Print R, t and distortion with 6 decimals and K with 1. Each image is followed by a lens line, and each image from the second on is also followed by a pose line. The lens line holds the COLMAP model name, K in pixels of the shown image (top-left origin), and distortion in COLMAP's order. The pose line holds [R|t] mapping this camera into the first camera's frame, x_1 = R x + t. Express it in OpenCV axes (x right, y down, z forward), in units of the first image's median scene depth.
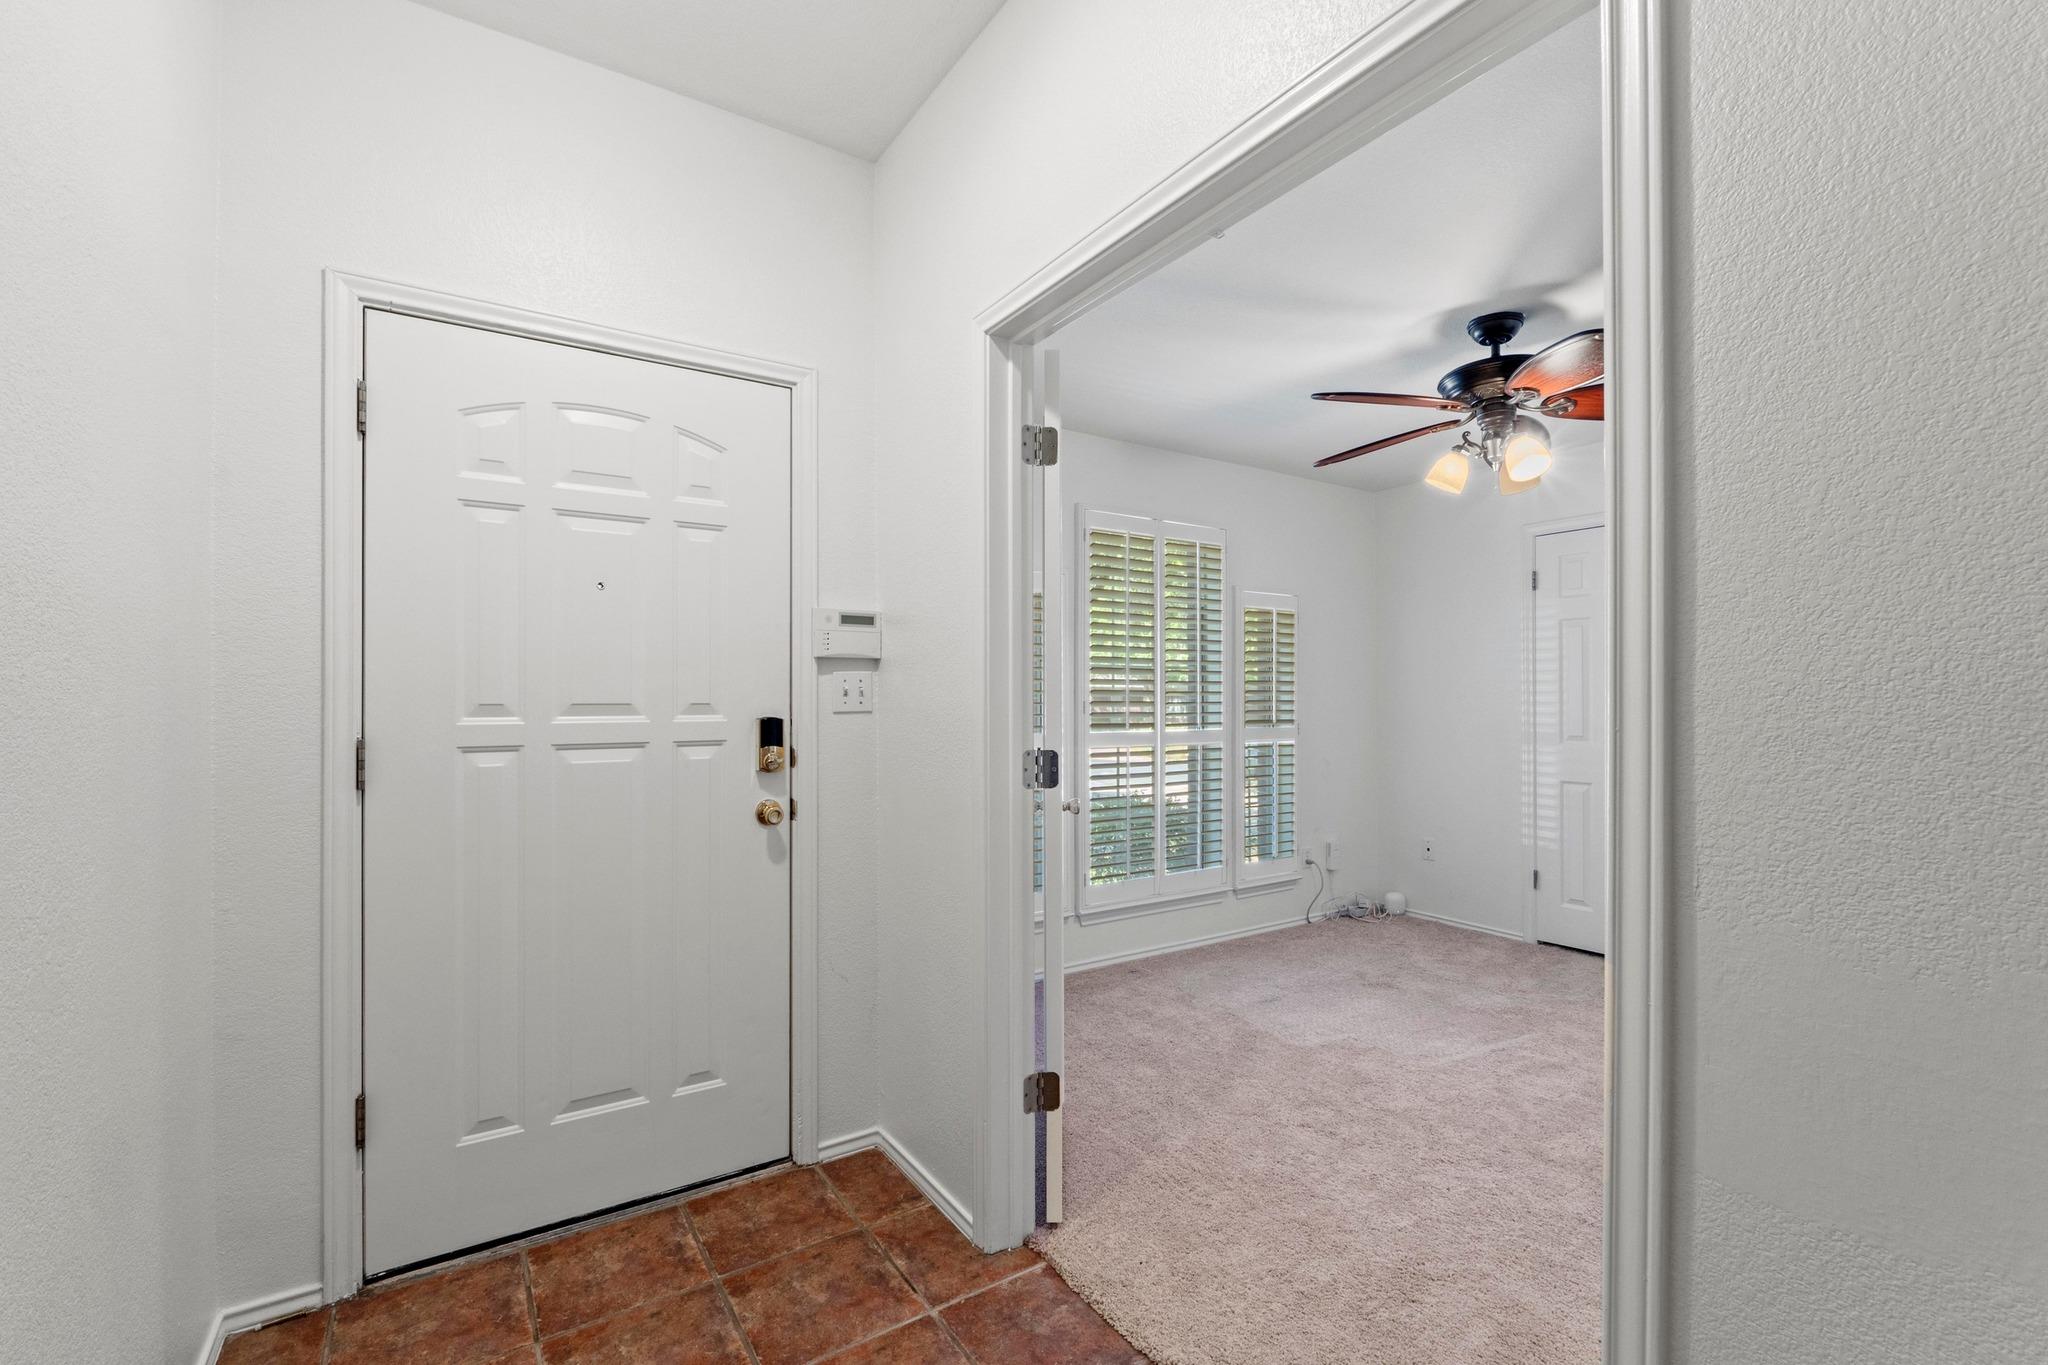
lens RADIAL K [[880.2, 0, 1022.4], [0, 880.2, 689.0], [0, 0, 1]] dist [-0.001737, -0.000231]
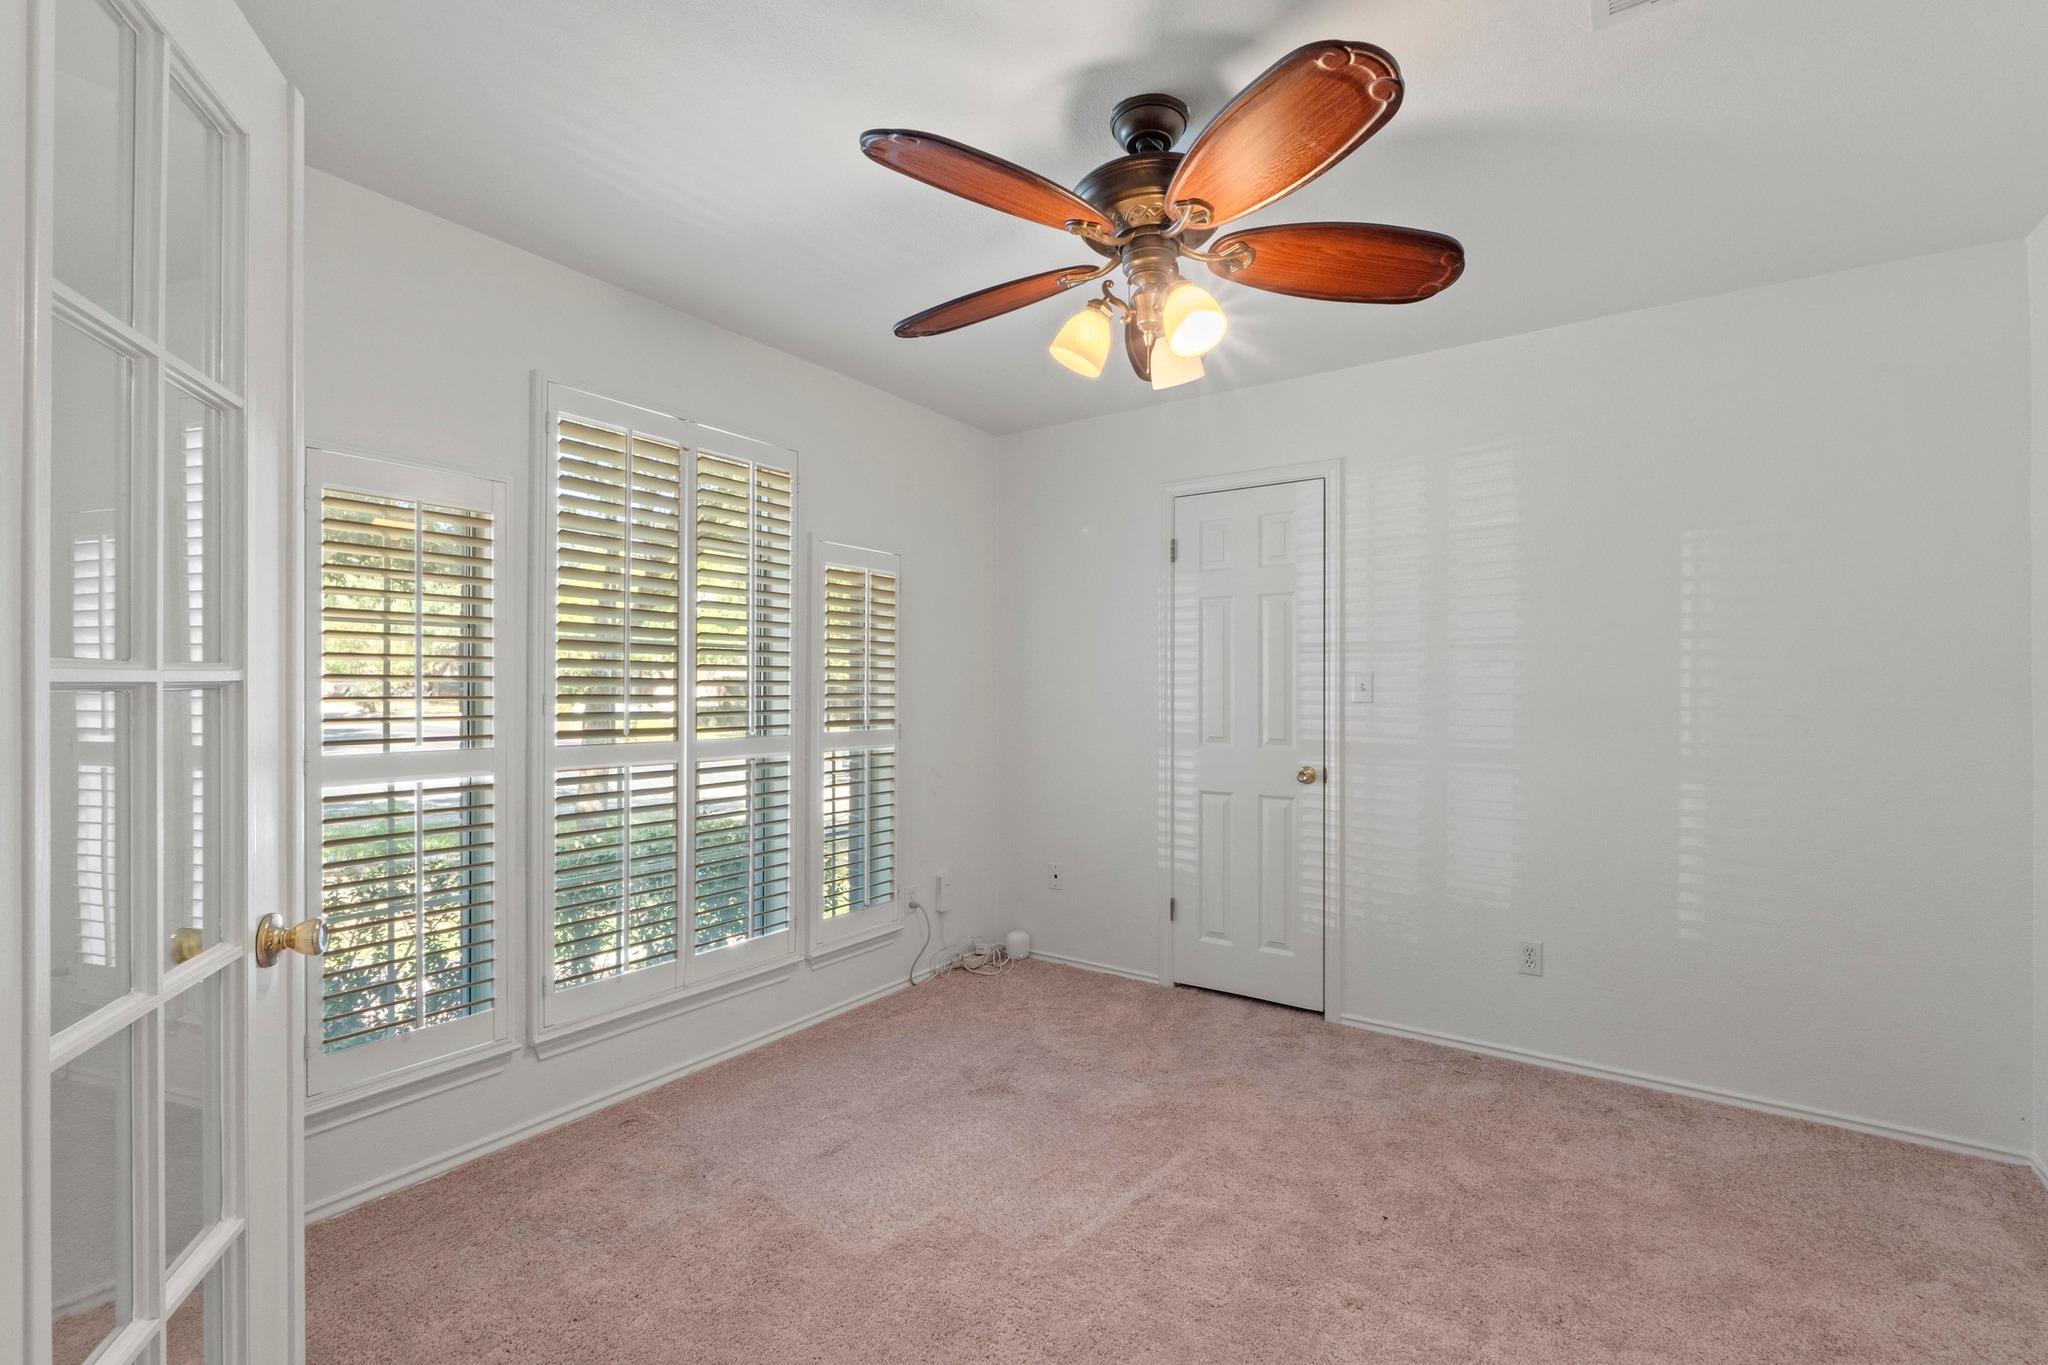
lens RADIAL K [[891.2, 0, 1021.6], [0, 891.2, 652.0], [0, 0, 1]] dist [-0.003279, -0.000396]
pose [[0.925732, 0.020241, 0.377638, 0.135292], [-0.007906, 0.999384, -0.034185, 0.002735], [-0.378098, 0.028661, 0.925322, 0.282135]]
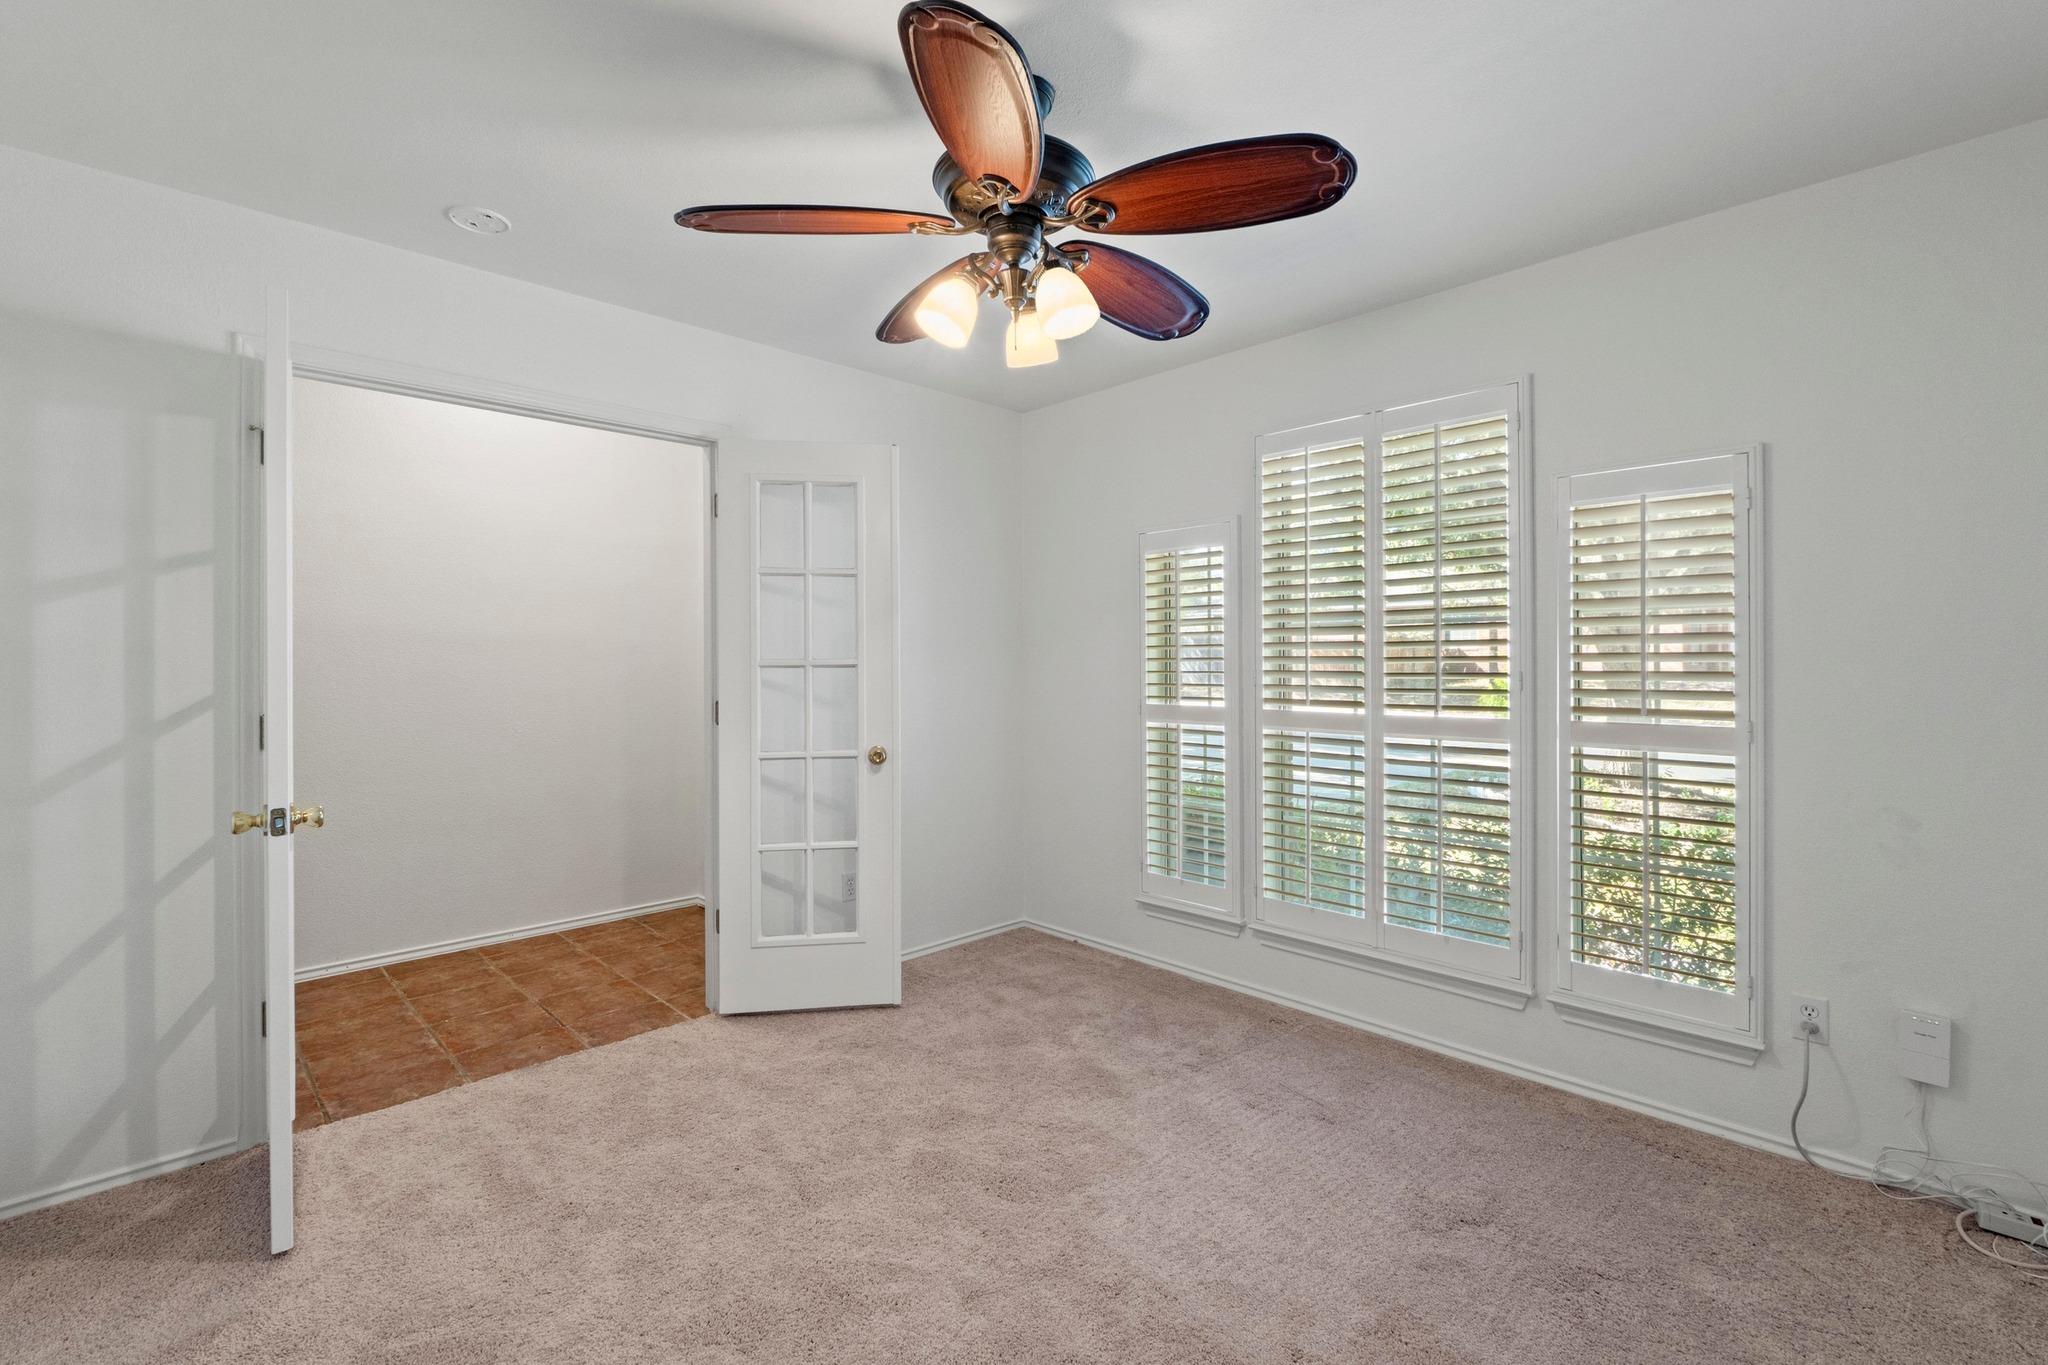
lens RADIAL K [[891.2, 0, 1021.6], [0, 891.2, 652.0], [0, 0, 1]] dist [-0.003279, -0.000396]
pose [[0.199119, -0.014451, -0.979869, 0.820674], [0.006278, 0.999890, -0.013471, 0.006994], [0.979955, -0.003469, 0.199188, 0.601443]]
